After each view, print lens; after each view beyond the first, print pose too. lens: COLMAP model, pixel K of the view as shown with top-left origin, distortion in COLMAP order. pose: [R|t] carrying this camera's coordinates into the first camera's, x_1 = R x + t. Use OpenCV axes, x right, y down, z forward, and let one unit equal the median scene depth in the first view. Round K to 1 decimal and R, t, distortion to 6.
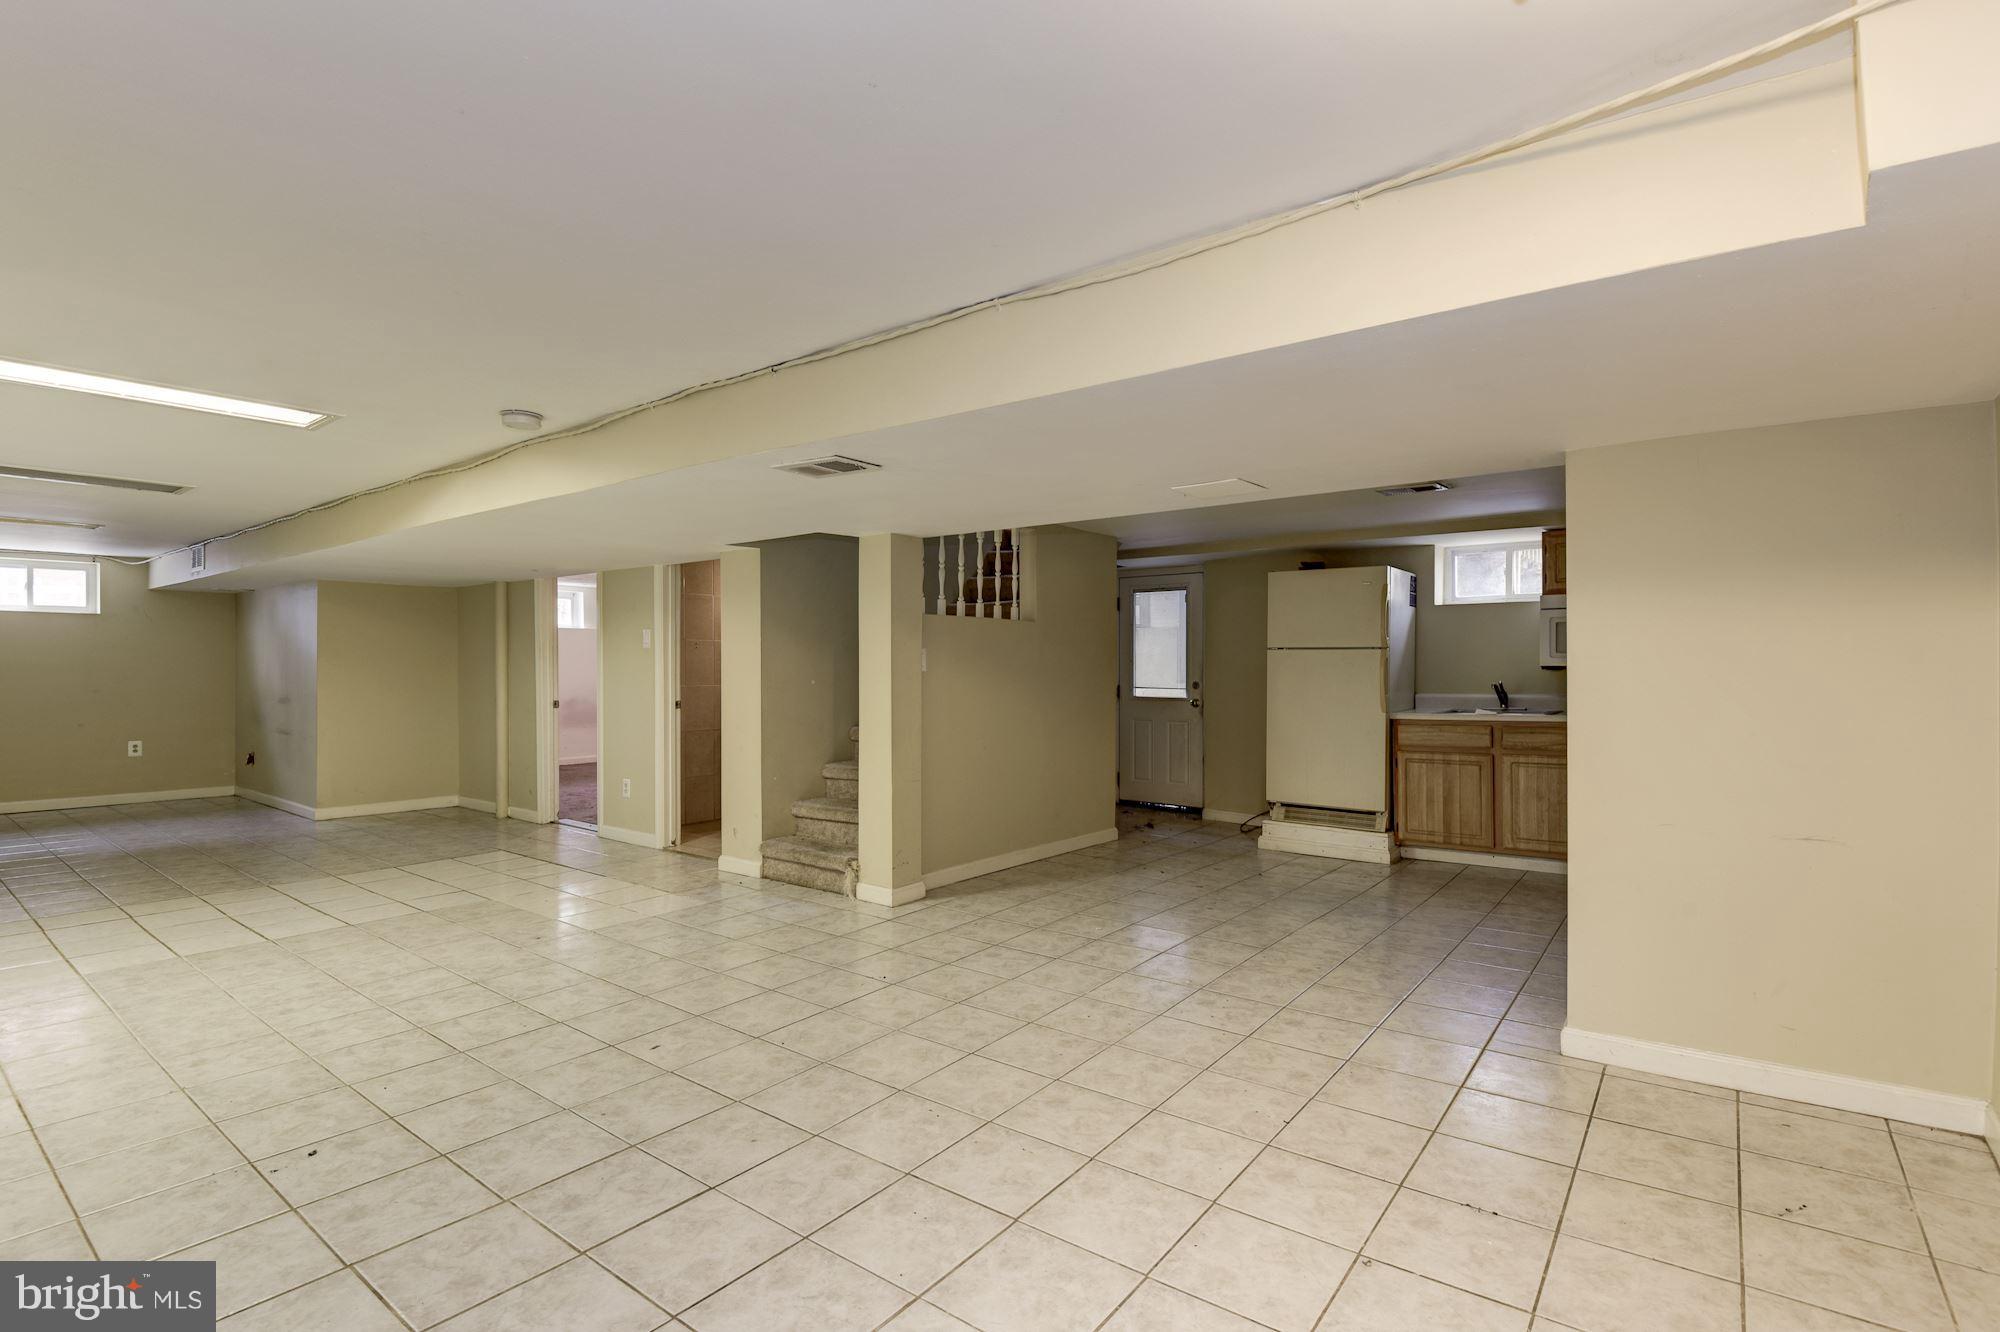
lens RADIAL K [[950.1, 0, 1000.0], [0, 950.1, 666.0], [0, 0, 1]] dist [0.004125, 0.000235]
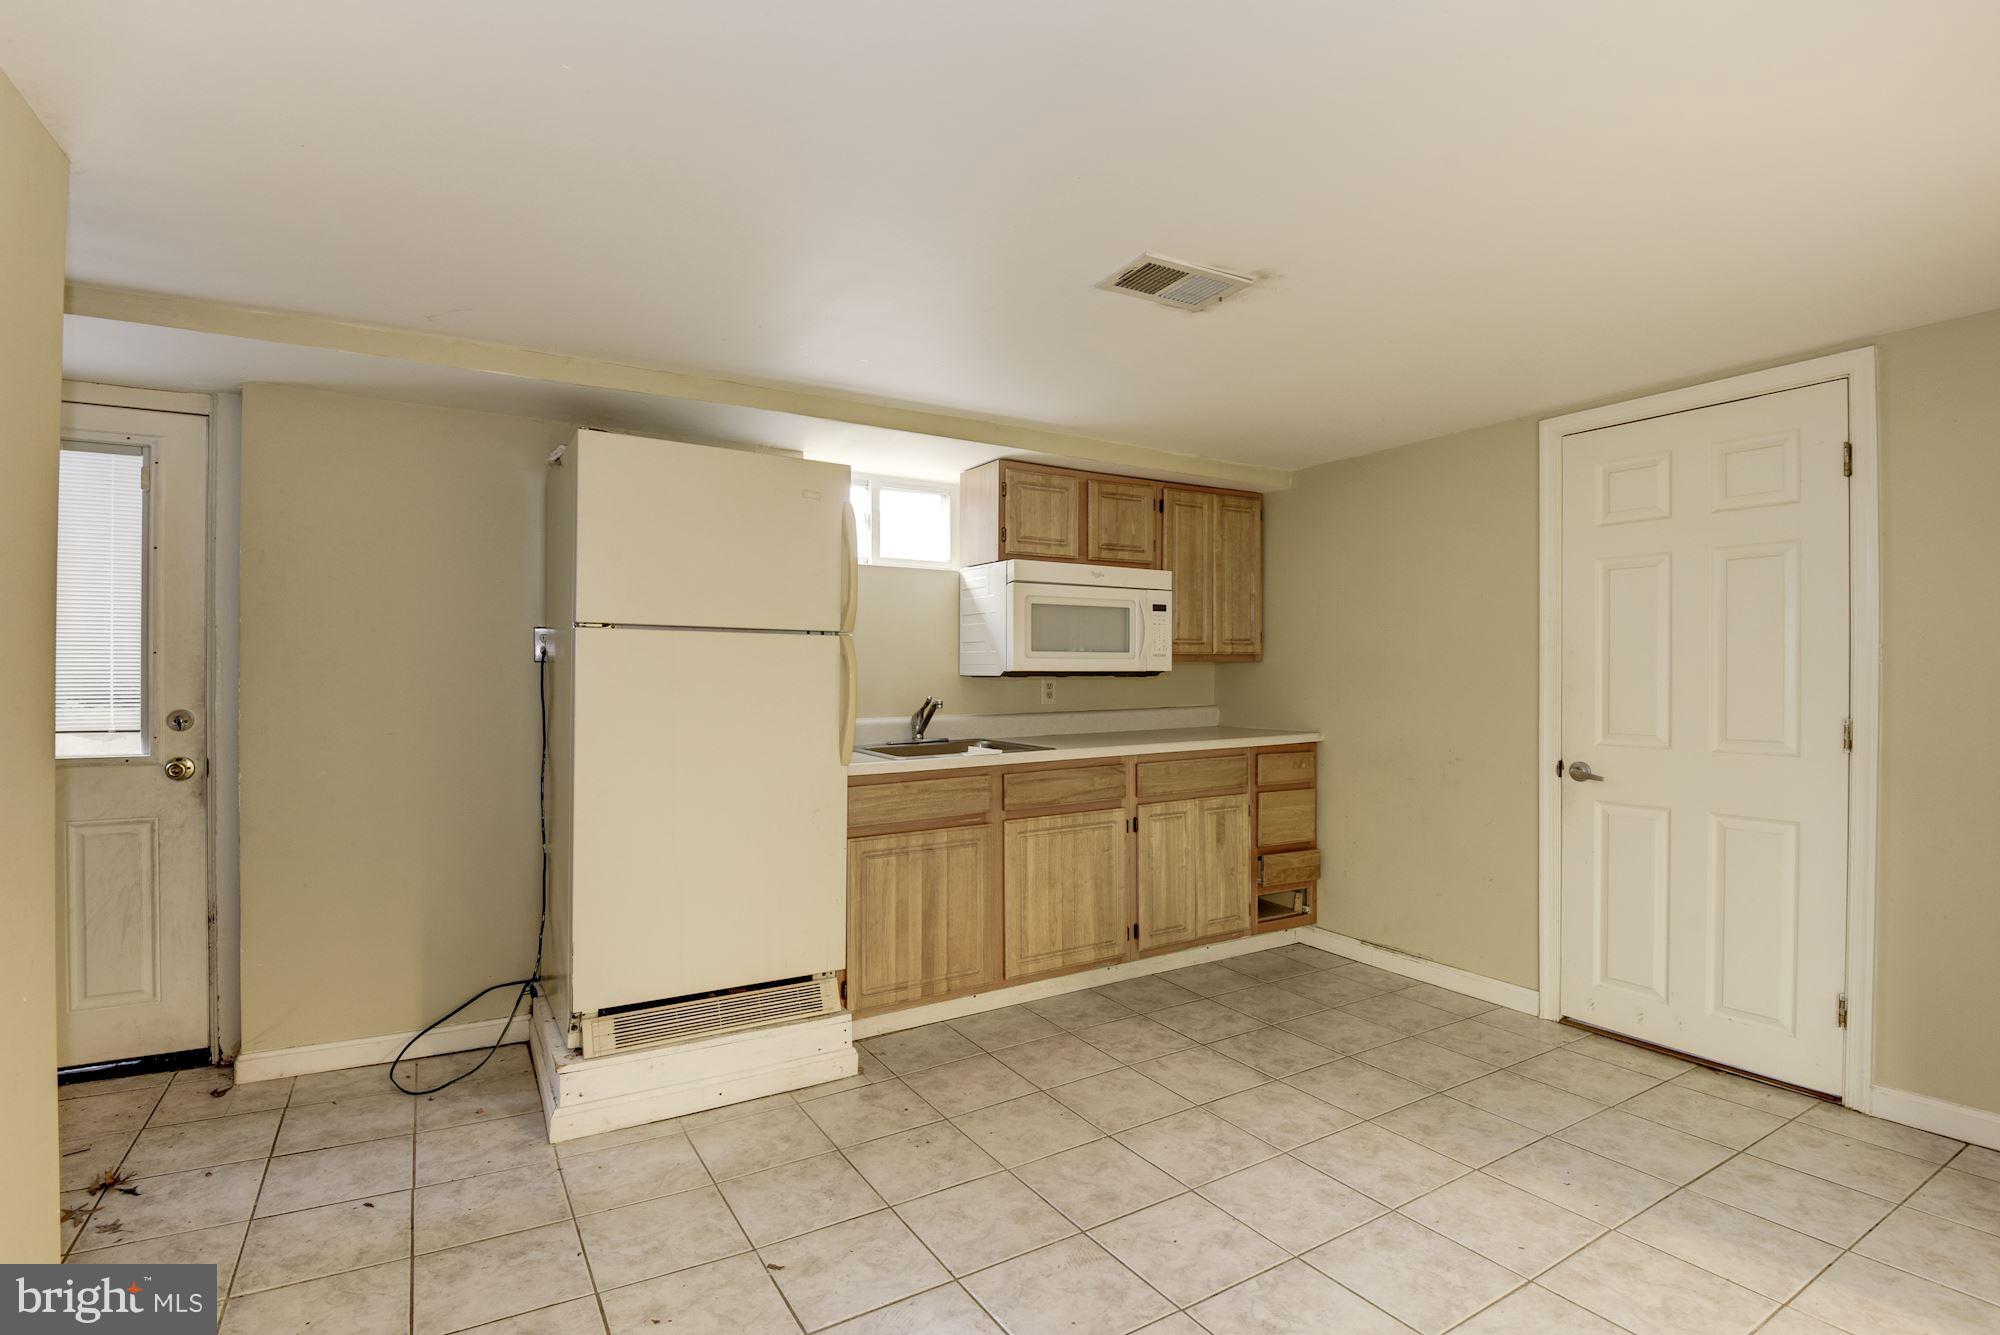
lens RADIAL K [[929.6, 0, 1011.0], [0, 929.6, 669.2], [0, 0, 1]] dist [-0.002324, -0.018541]
pose [[0.364637, 0.008917, 0.931107, -0.008725], [-0.003226, 0.999960, -0.008314, 0.003251], [-0.931144, 0.000028, 0.364651, 0.751364]]
